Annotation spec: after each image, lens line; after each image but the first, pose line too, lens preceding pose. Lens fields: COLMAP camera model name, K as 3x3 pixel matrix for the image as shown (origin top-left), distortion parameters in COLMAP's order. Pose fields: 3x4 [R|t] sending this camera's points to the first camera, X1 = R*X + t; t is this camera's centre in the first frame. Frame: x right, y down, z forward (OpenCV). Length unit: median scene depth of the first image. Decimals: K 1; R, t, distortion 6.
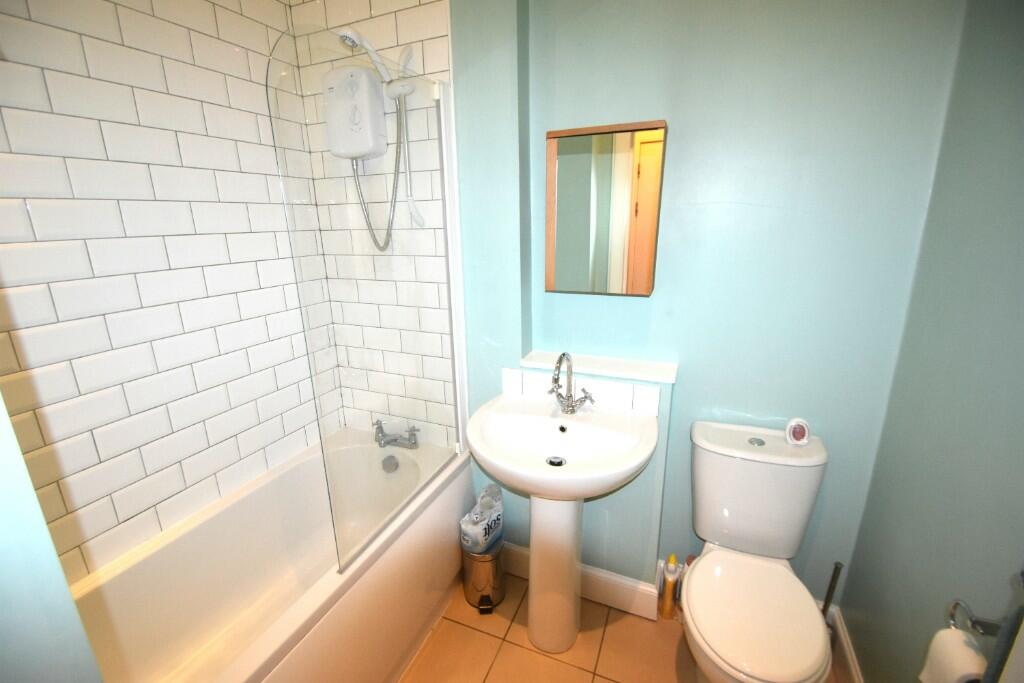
lens RADIAL K [[442.8, 0, 510.5], [0, 442.8, 340.8], [0, 0, 1]] dist [-0.018417, -0.002463]
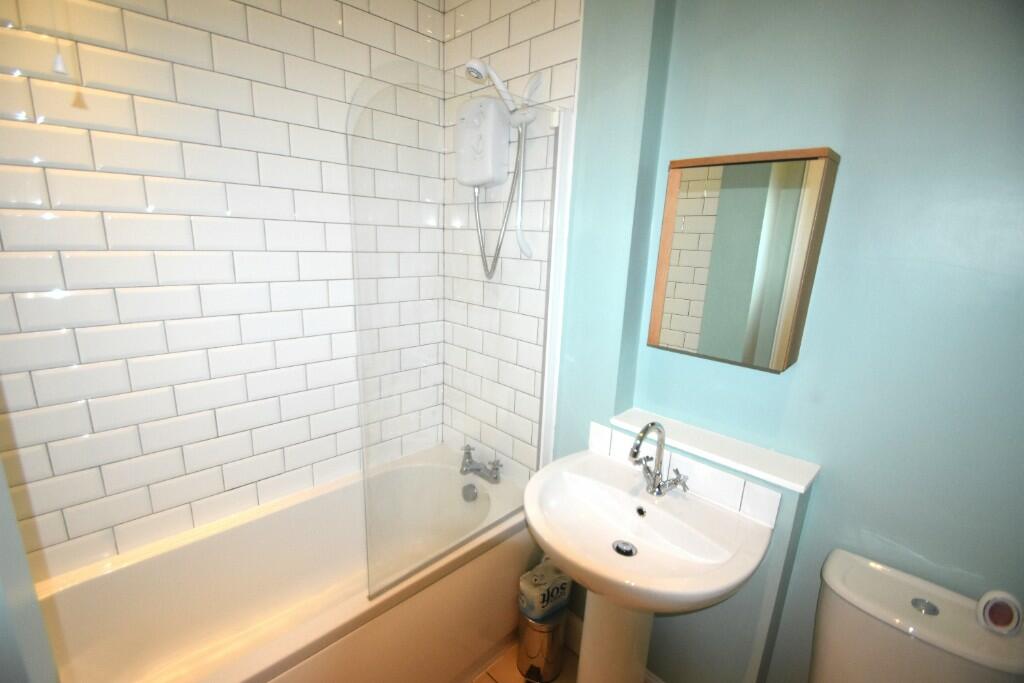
lens RADIAL K [[442.8, 0, 506.3], [0, 442.8, 341.4], [0, 0, 1]] dist [-0.018417, -0.002463]
pose [[0.924677, 0.140465, -0.353896, 0.121332], [-0.155995, 0.987635, -0.015589, -0.059462], [0.347331, 0.069621, 0.935155, 0.104865]]
